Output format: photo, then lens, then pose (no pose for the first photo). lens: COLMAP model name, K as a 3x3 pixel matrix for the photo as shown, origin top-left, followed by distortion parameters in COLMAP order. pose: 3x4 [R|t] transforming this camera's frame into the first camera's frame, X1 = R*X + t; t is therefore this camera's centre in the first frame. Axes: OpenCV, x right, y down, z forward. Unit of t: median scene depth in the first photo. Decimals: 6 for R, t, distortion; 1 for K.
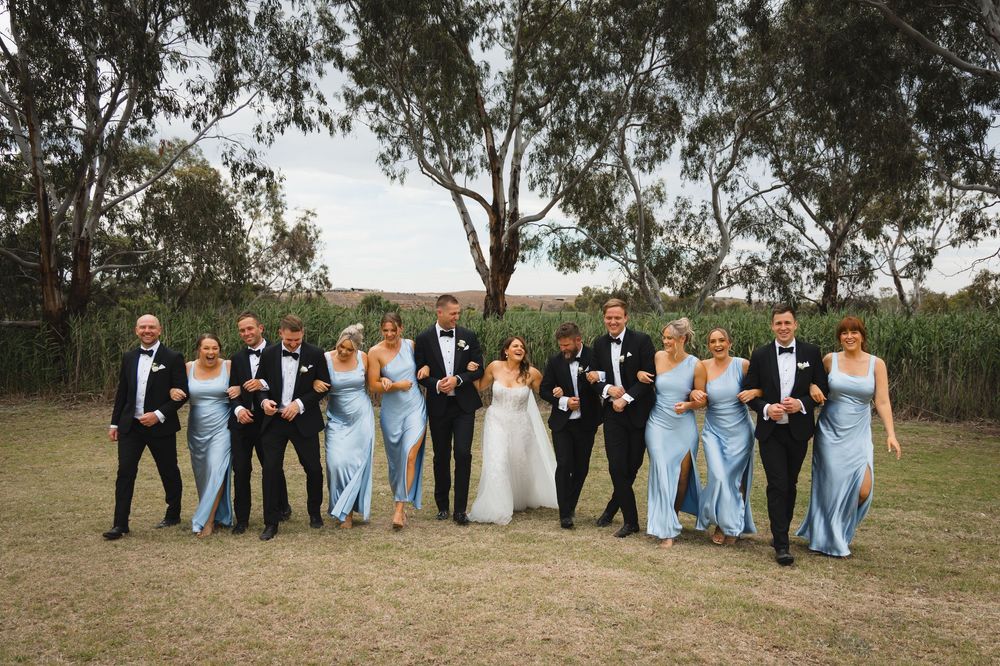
lens RADIAL K [[868.3, 0, 485.9], [0, 868.3, 354.0], [0, 0, 1]] dist [-0.019262, 0.005574]
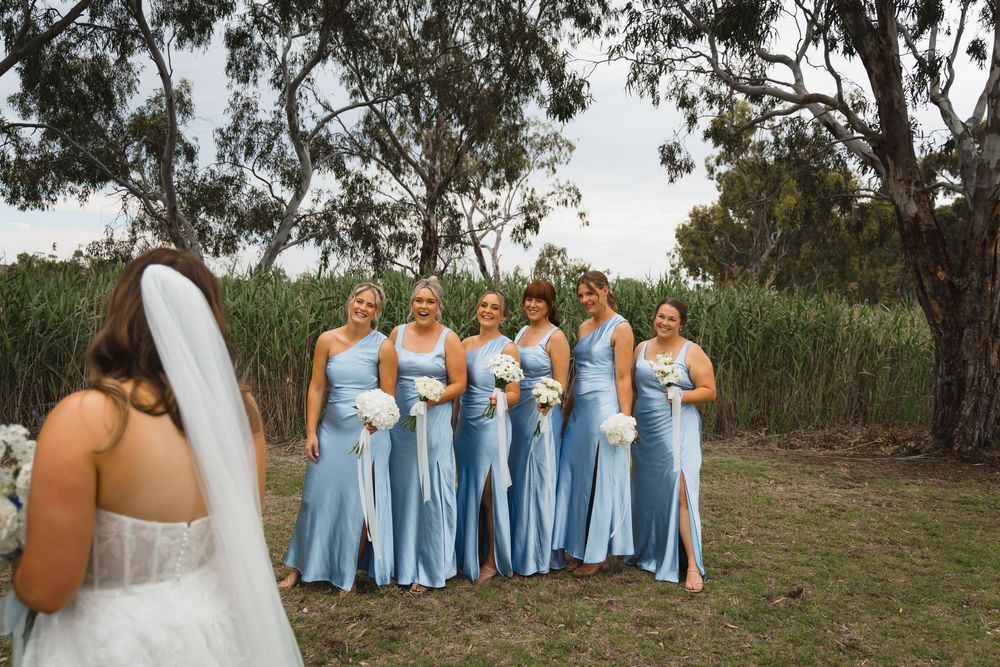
lens RADIAL K [[864.1, 0, 494.6], [0, 864.1, 328.0], [0, 0, 1]] dist [0.014235, 0.022040]
pose [[0.813049, 0.001535, 0.582193, 0.005568], [0.003494, 0.999966, -0.007517, -0.003153], [-0.582185, 0.008146, 0.813016, 0.350160]]
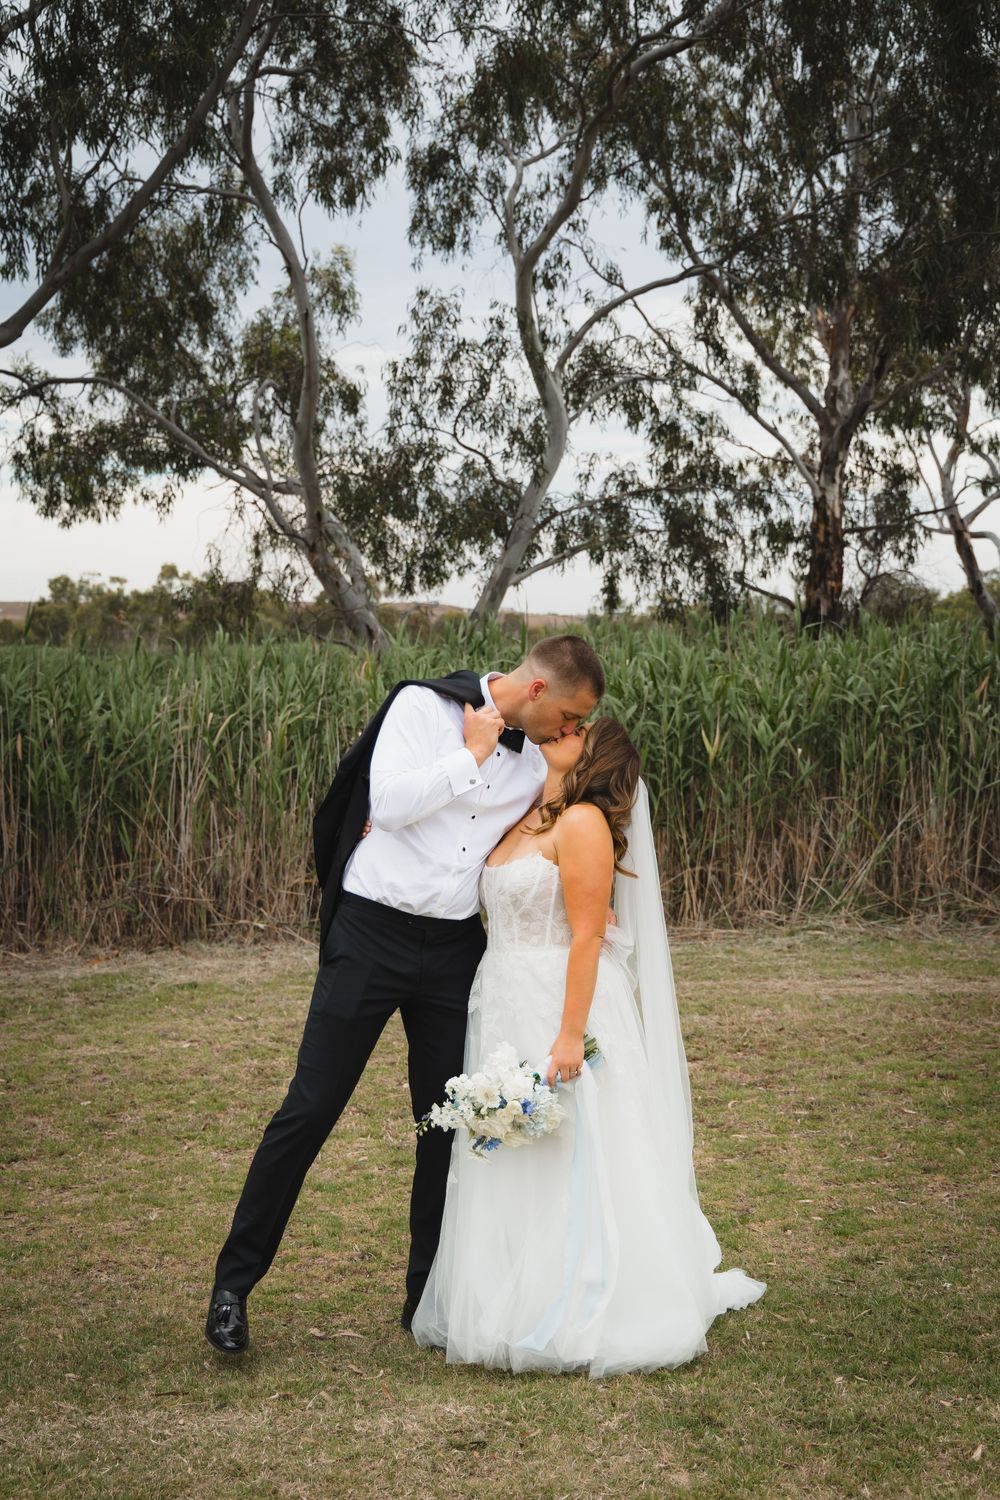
lens RADIAL K [[2233.4, 0, 512.4], [0, 2233.4, 779.9], [0, 0, 1]] dist [0.018587, 0.000000]
pose [[0.947835, -0.033291, 0.317020, -0.023530], [0.029720, 0.999429, 0.016095, -0.004437], [-0.317374, -0.005833, 0.948282, 0.156144]]
